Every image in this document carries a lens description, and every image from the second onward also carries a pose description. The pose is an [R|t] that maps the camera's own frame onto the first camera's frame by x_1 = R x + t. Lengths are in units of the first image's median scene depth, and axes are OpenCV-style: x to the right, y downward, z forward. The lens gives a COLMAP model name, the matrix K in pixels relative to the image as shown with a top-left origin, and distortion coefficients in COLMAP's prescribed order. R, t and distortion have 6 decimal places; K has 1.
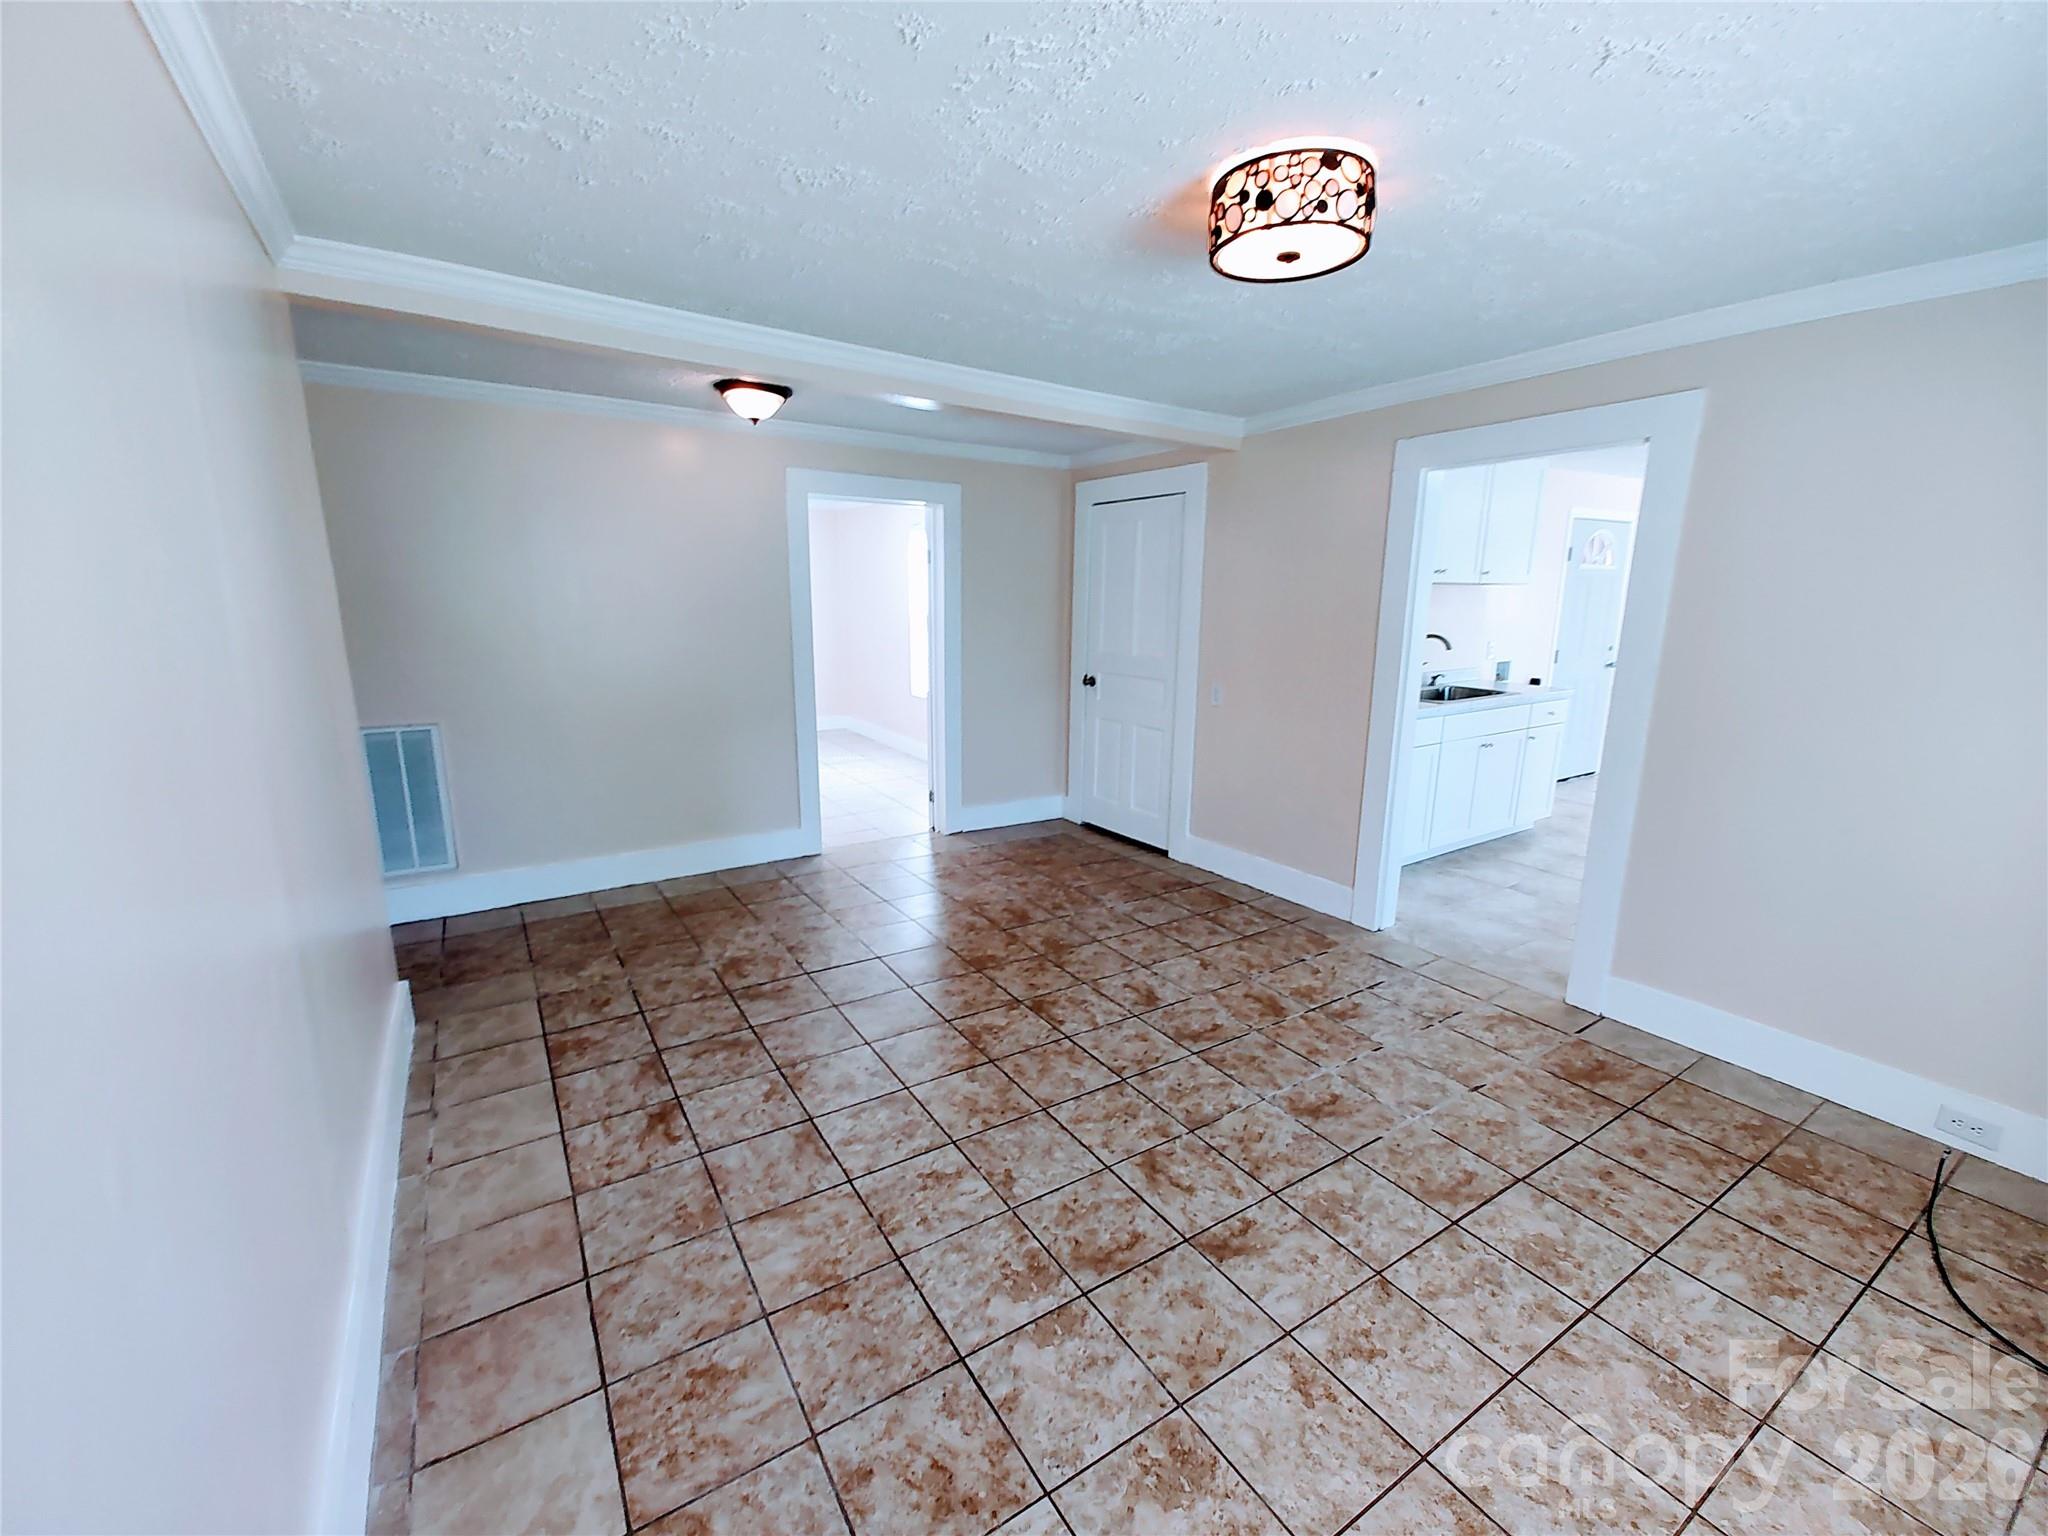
lens RADIAL K [[849.3, 0, 1007.1], [0, 849.3, 774.3], [0, 0, 1]] dist [-0.005017, 0.002658]
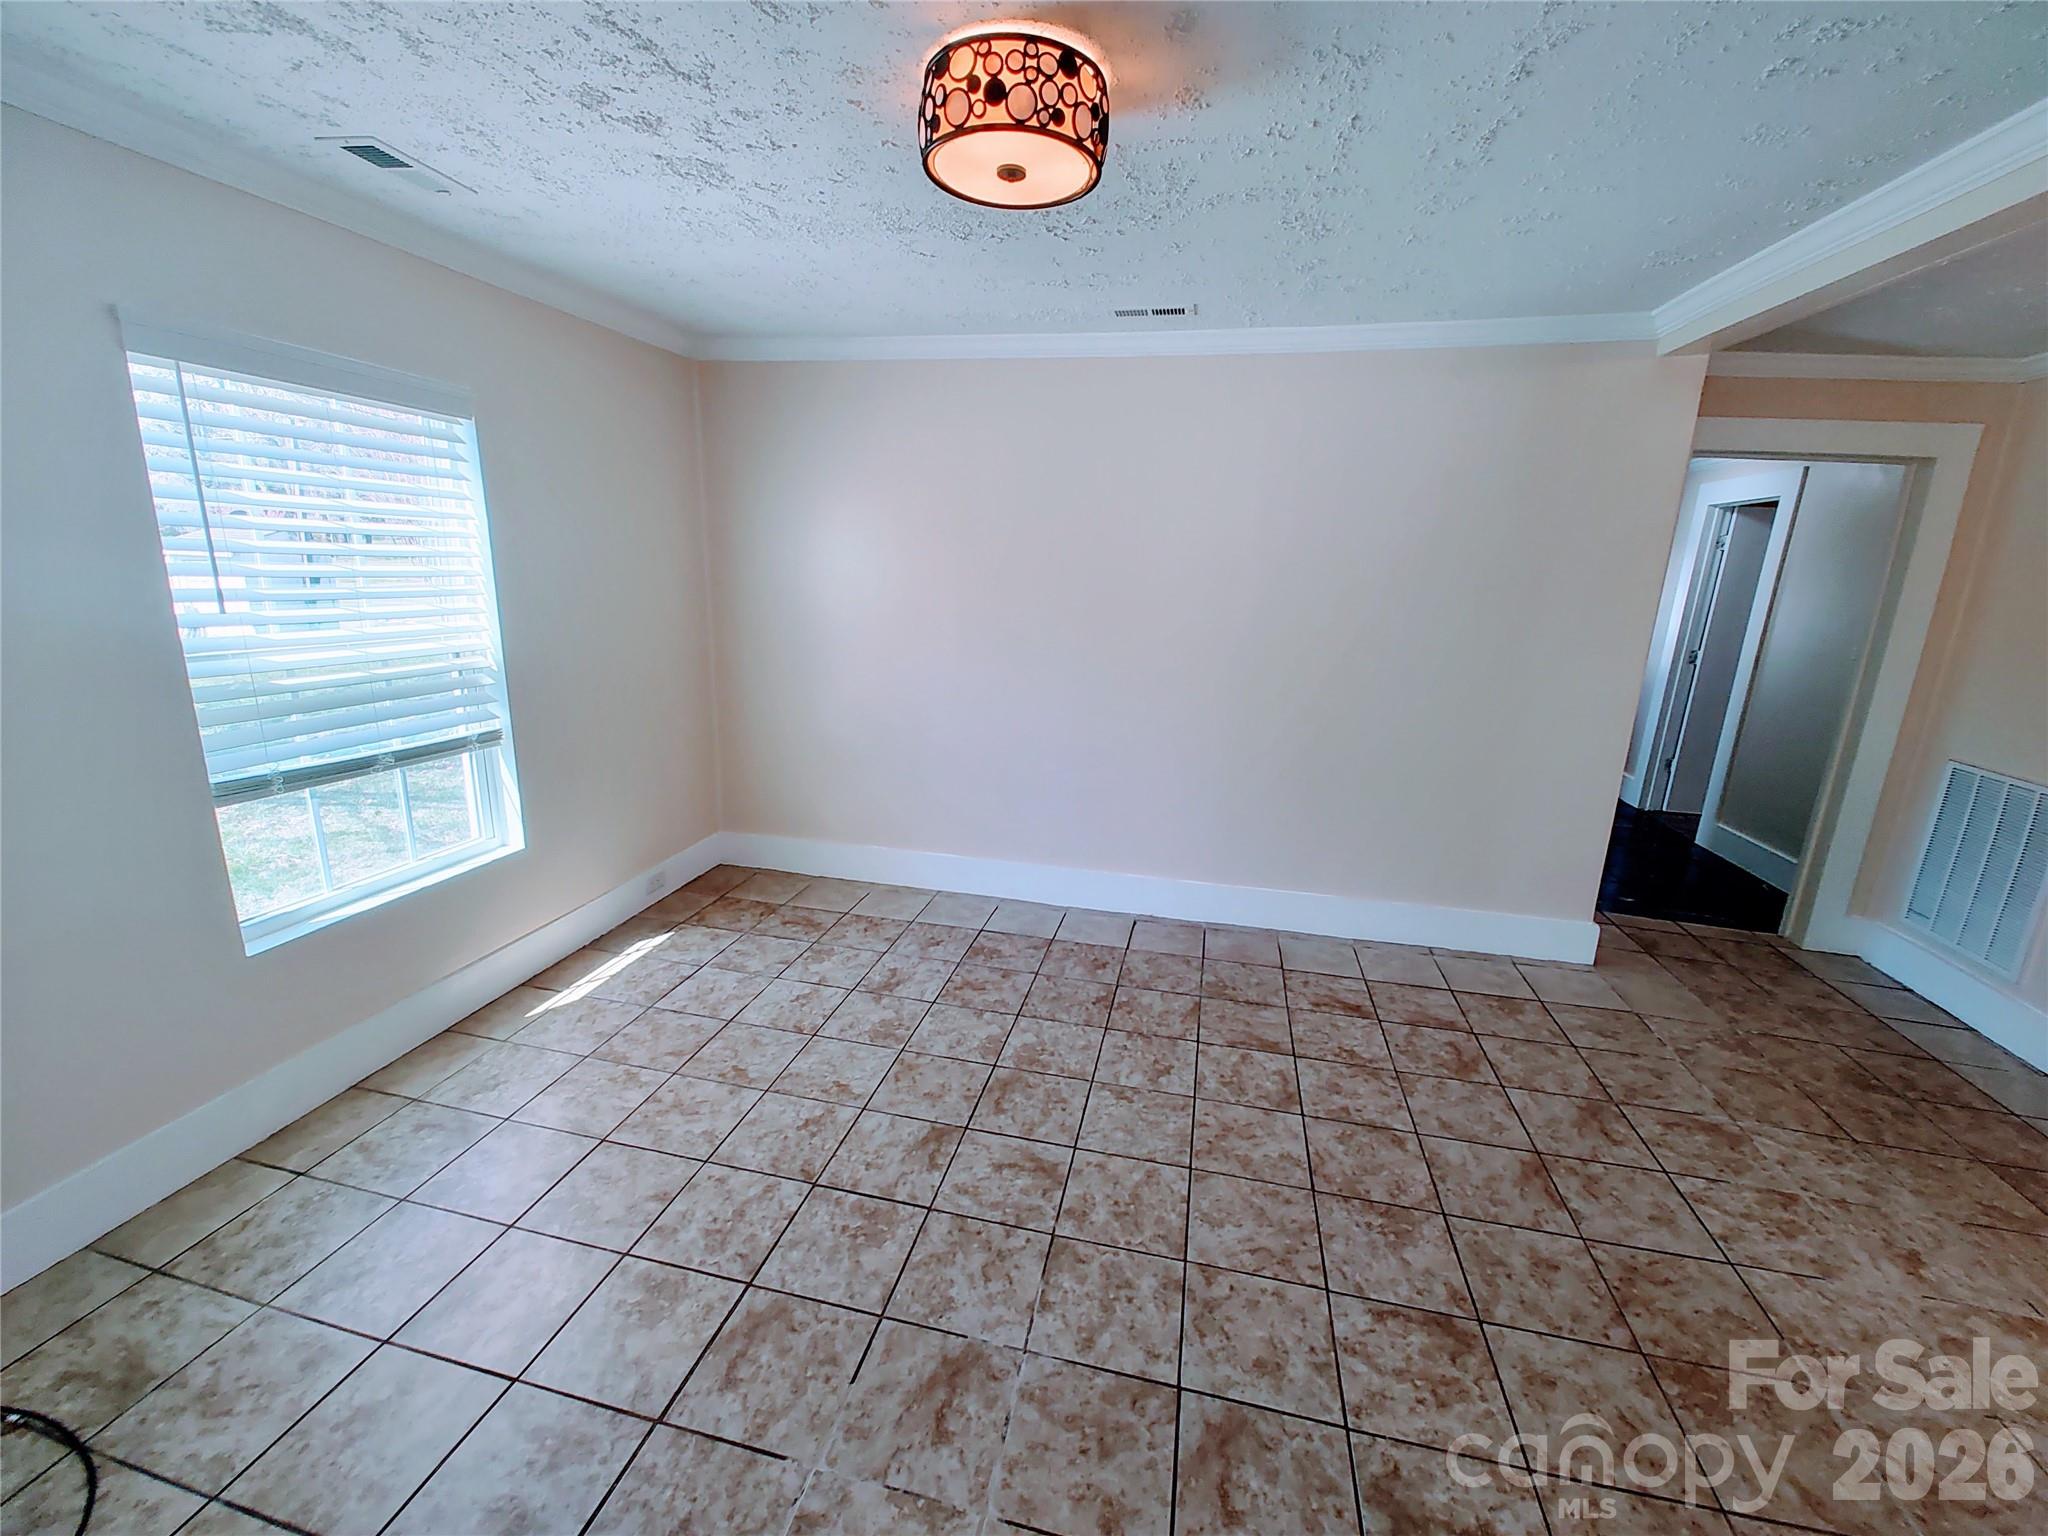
lens RADIAL K [[849.3, 0, 1023.0], [0, 849.3, 767.1], [0, 0, 1]] dist [-0.005017, 0.002658]
pose [[-0.708025, 0.135928, -0.692982, 0.819574], [-0.188651, 0.909231, 0.371091, -0.311713], [0.680523, 0.393474, -0.618116, 1.448608]]
